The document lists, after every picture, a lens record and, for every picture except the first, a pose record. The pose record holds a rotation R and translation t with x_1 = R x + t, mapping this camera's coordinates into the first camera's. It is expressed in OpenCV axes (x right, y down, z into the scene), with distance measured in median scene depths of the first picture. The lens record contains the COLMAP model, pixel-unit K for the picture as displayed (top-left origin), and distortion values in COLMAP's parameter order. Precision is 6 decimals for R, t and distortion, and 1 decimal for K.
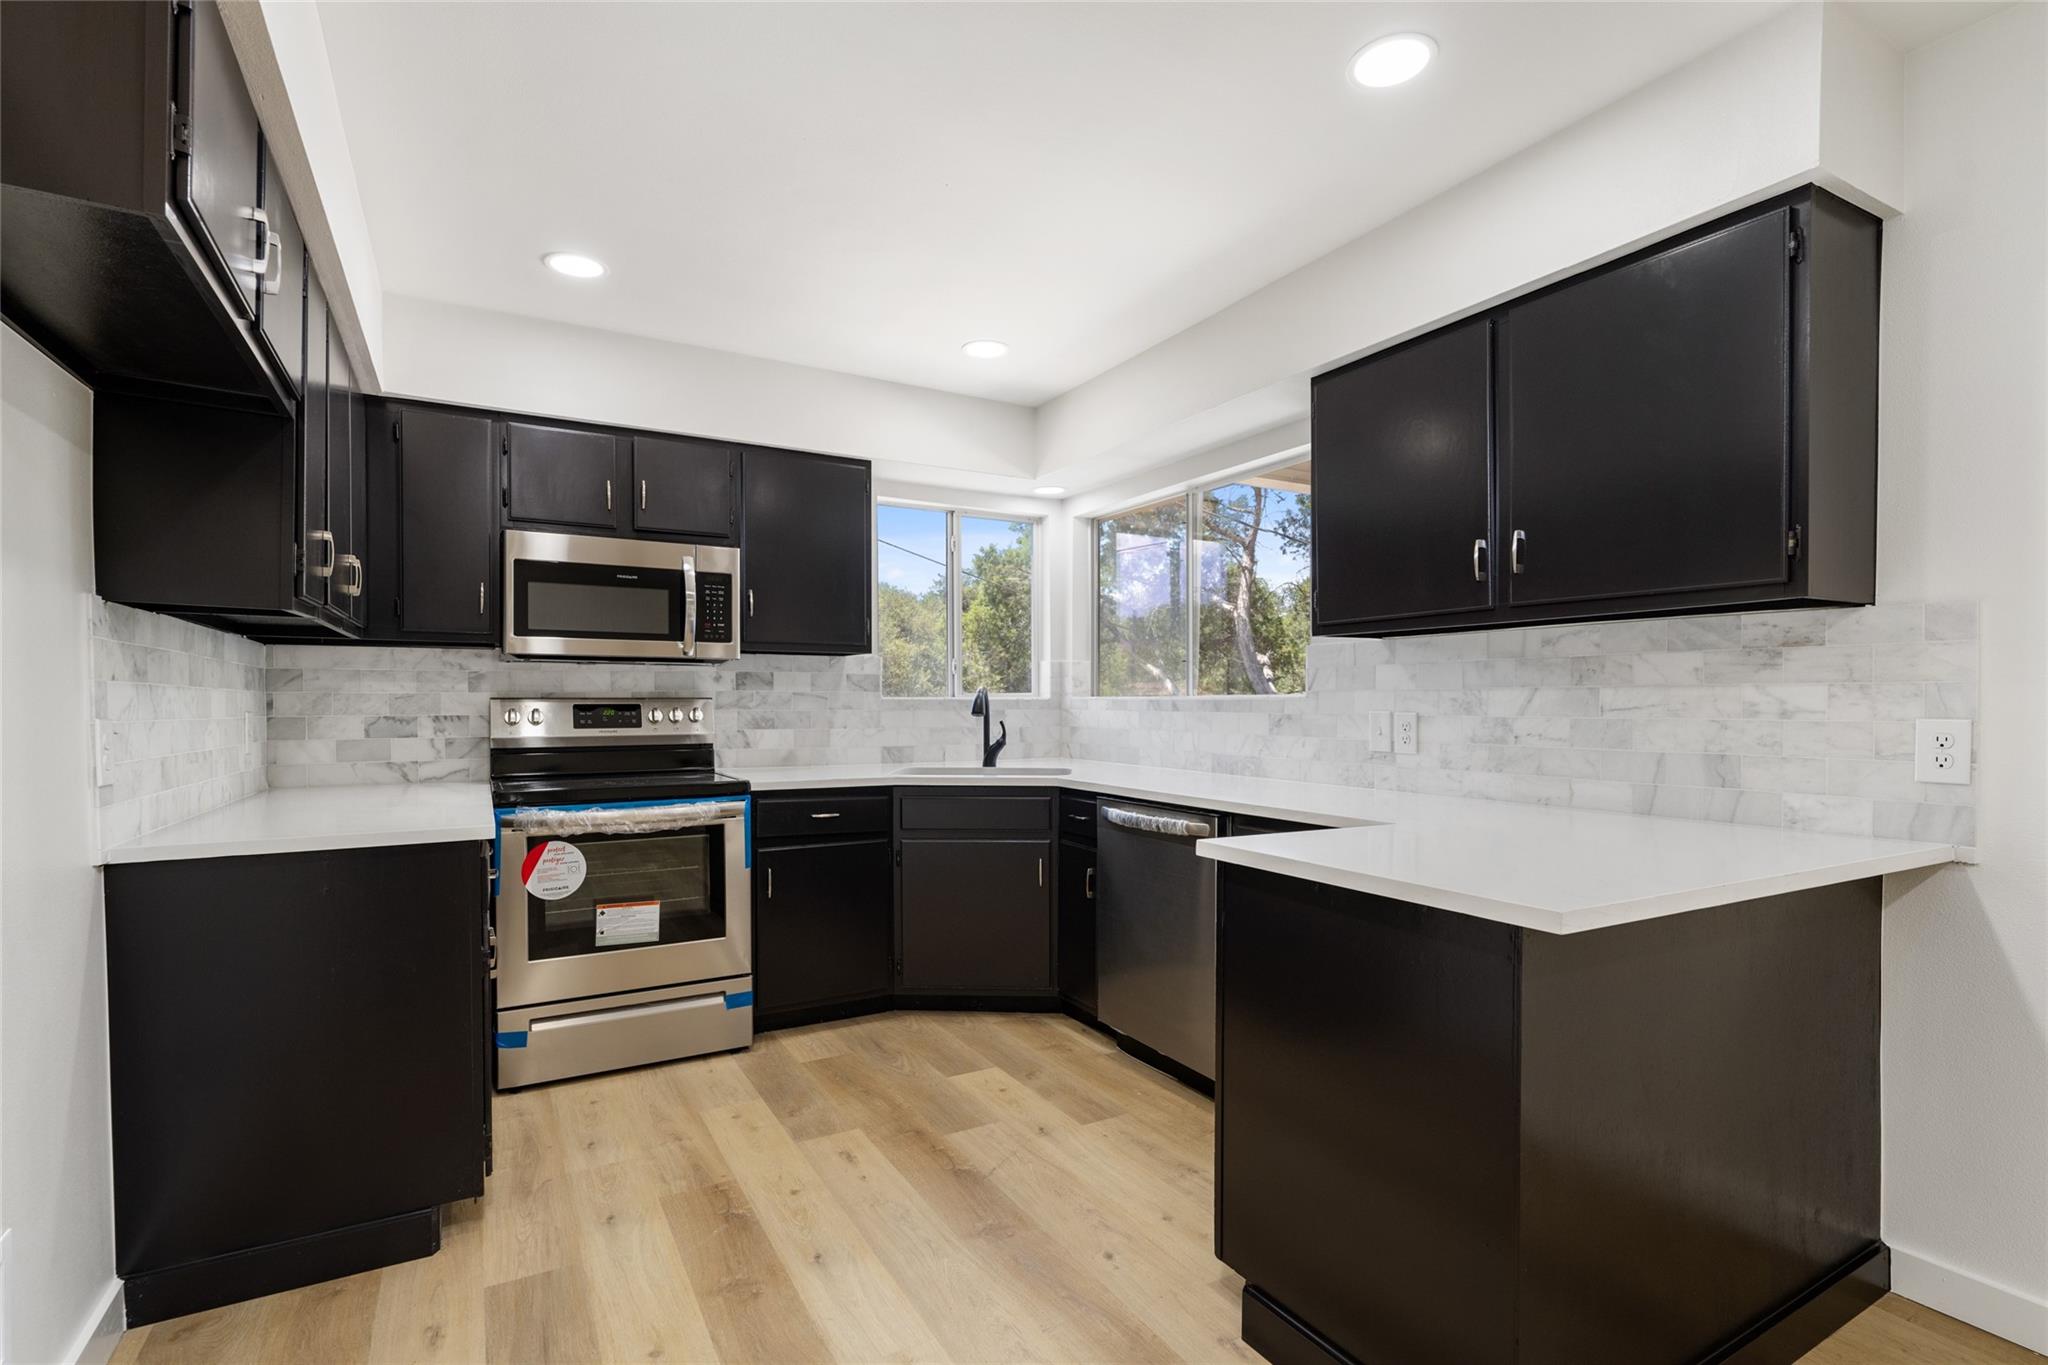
lens RADIAL K [[954.0, 0, 1024.4], [0, 954.0, 713.6], [0, 0, 1]] dist [-0.001425, -0.000014]
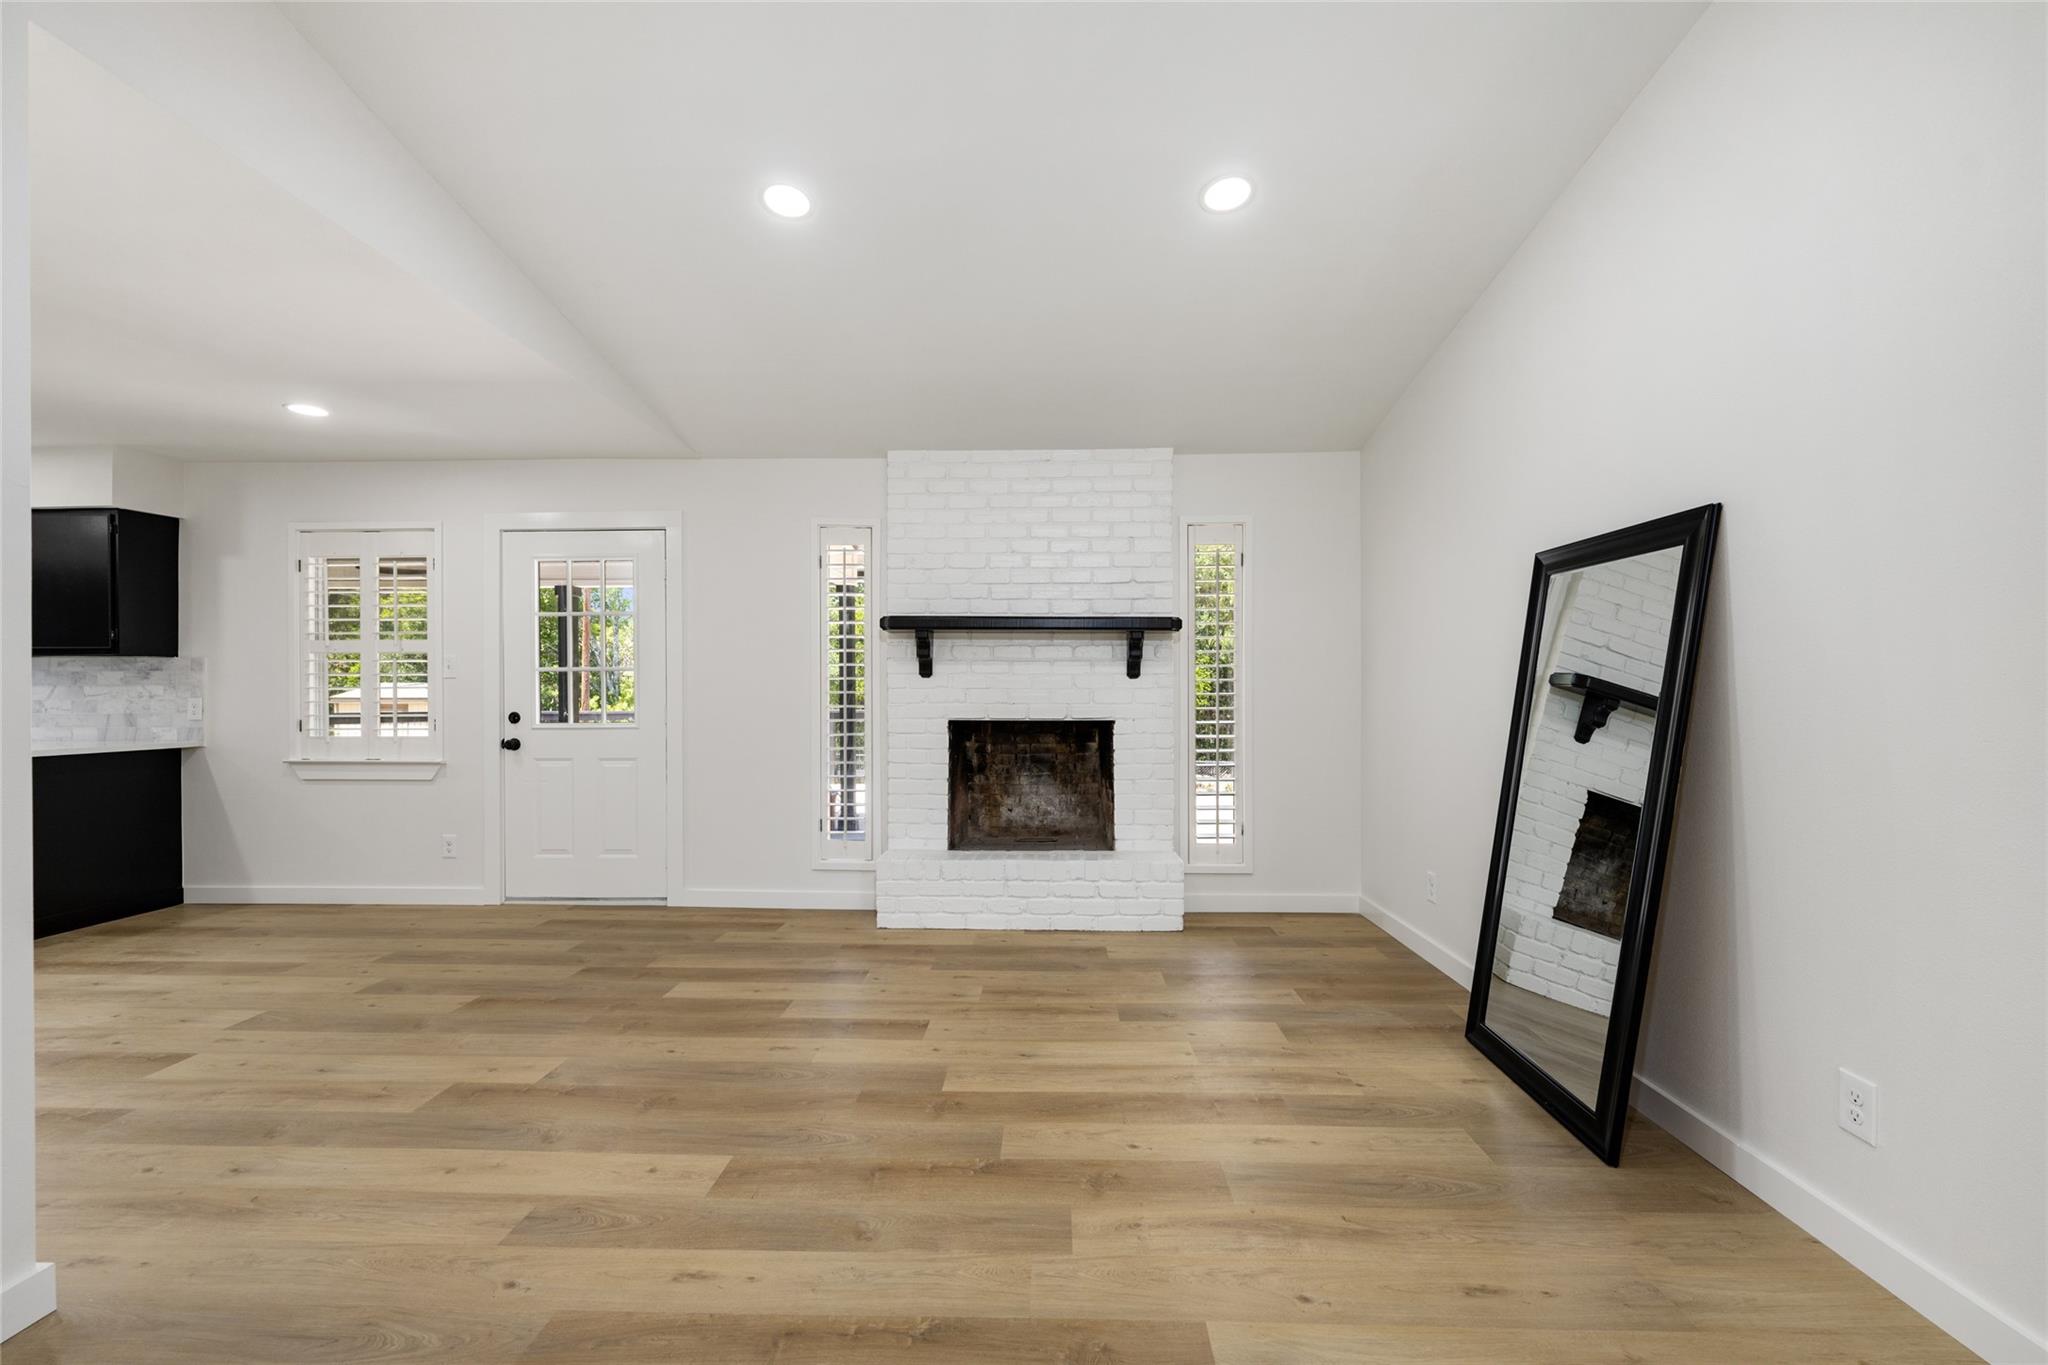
lens RADIAL K [[850.5, 0, 1025.1], [0, 850.5, 690.3], [0, 0, 1]] dist [-0.000025, 0.000090]
pose [[0.529867, -0.001620, 0.848079, 0.060566], [0.013791, 0.999882, -0.006706, 0.019478], [-0.847969, 0.015249, 0.529827, -1.399742]]
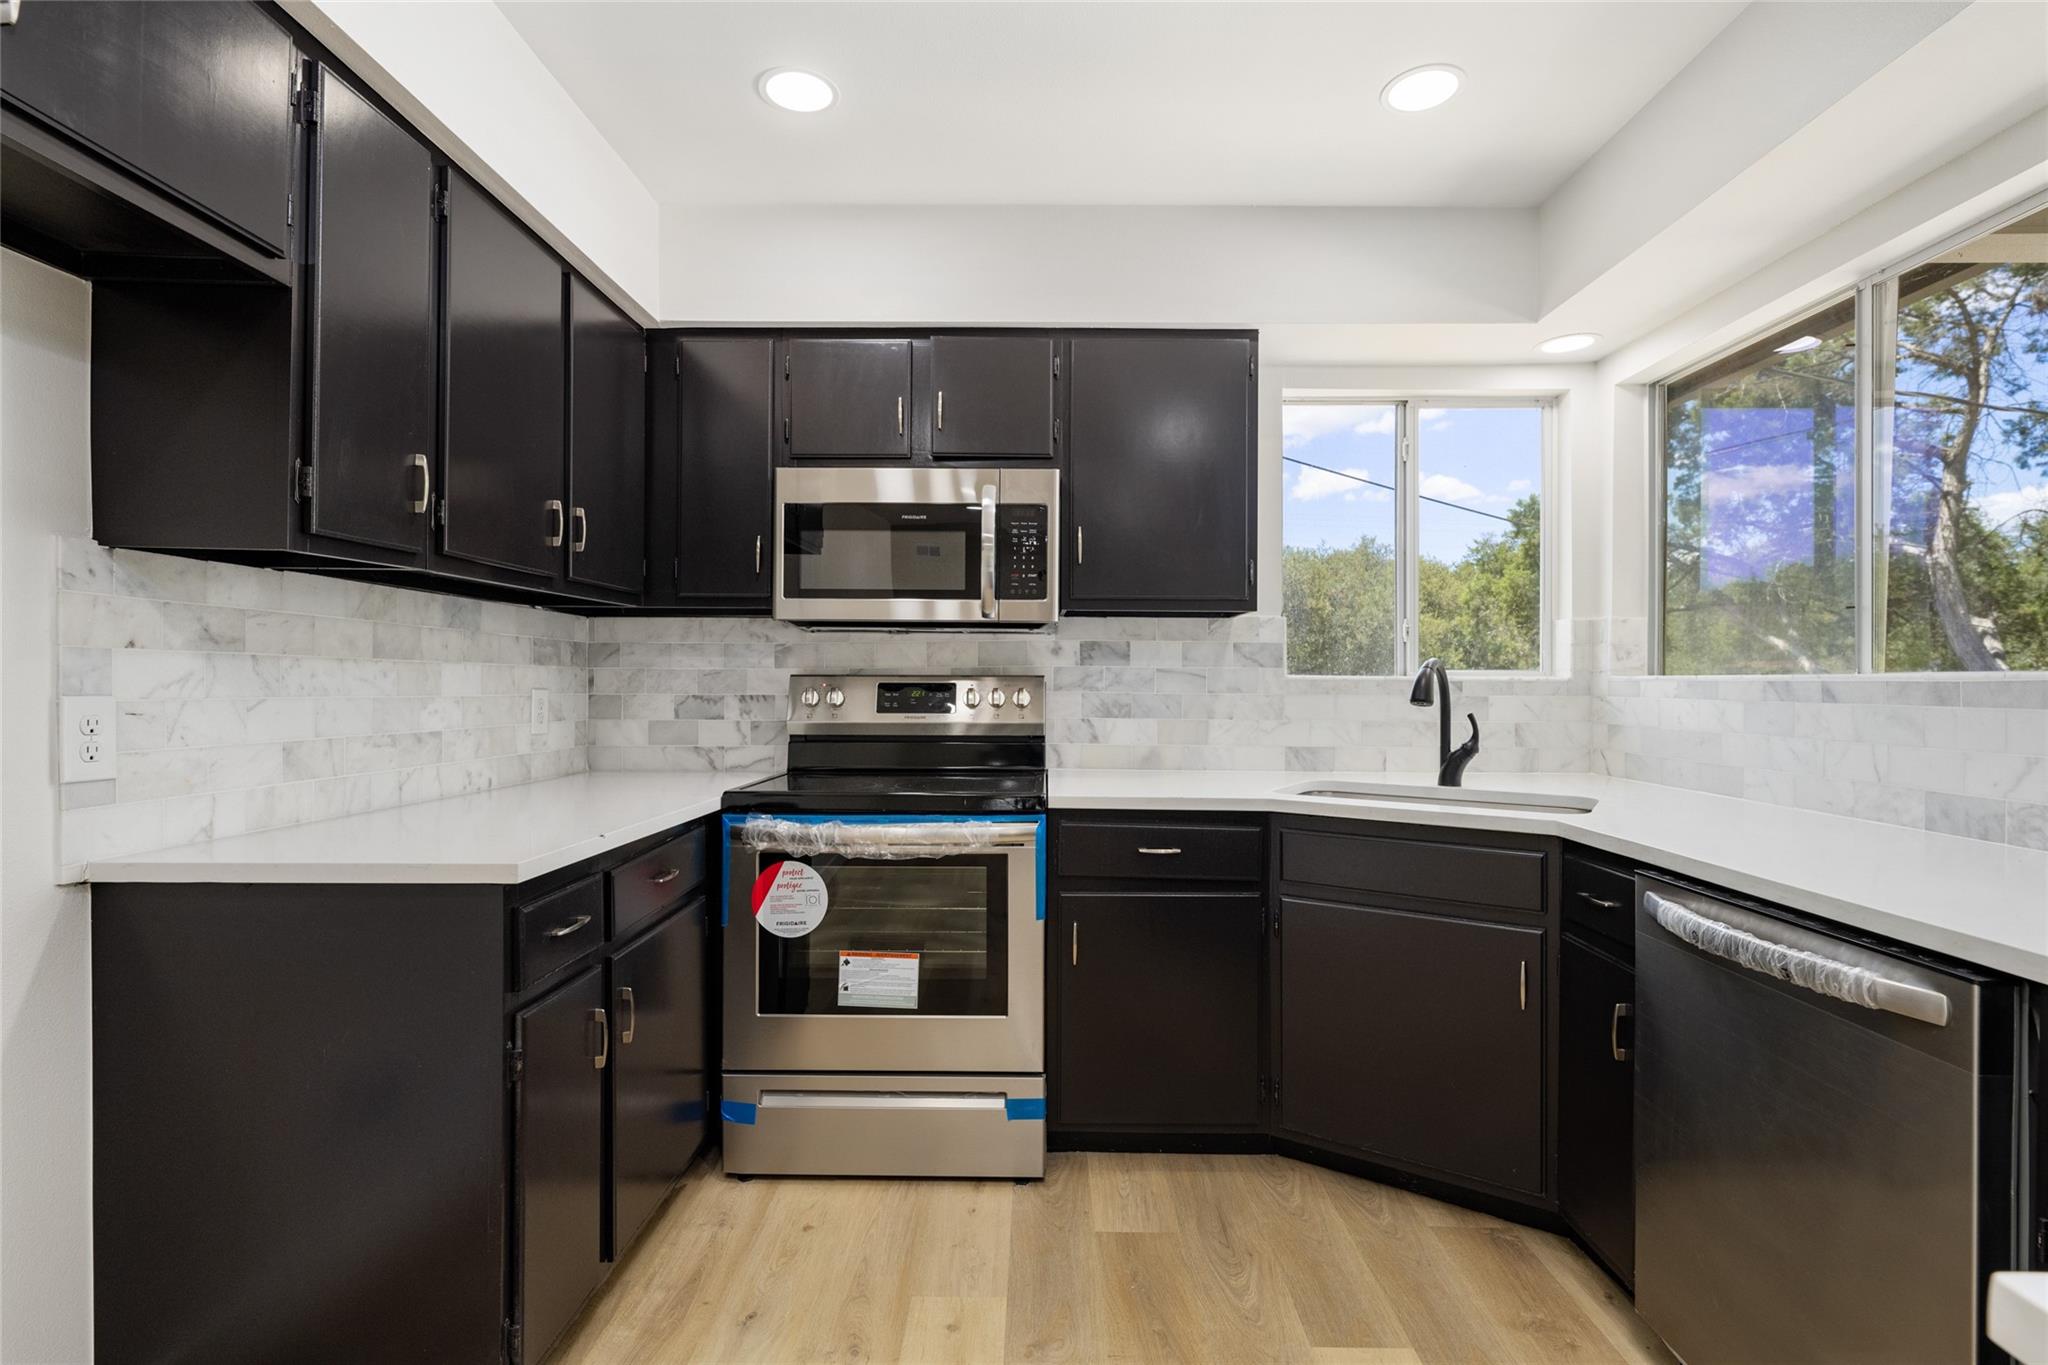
lens RADIAL K [[953.4, 0, 1030.8], [0, 953.4, 681.8], [0, 0, 1]] dist [-0.000323, -0.000263]
pose [[0.861749, 0.004774, -0.507313, 0.054151], [-0.011973, 0.999869, -0.010928, -0.003568], [0.507194, 0.015491, 0.861693, 0.385477]]
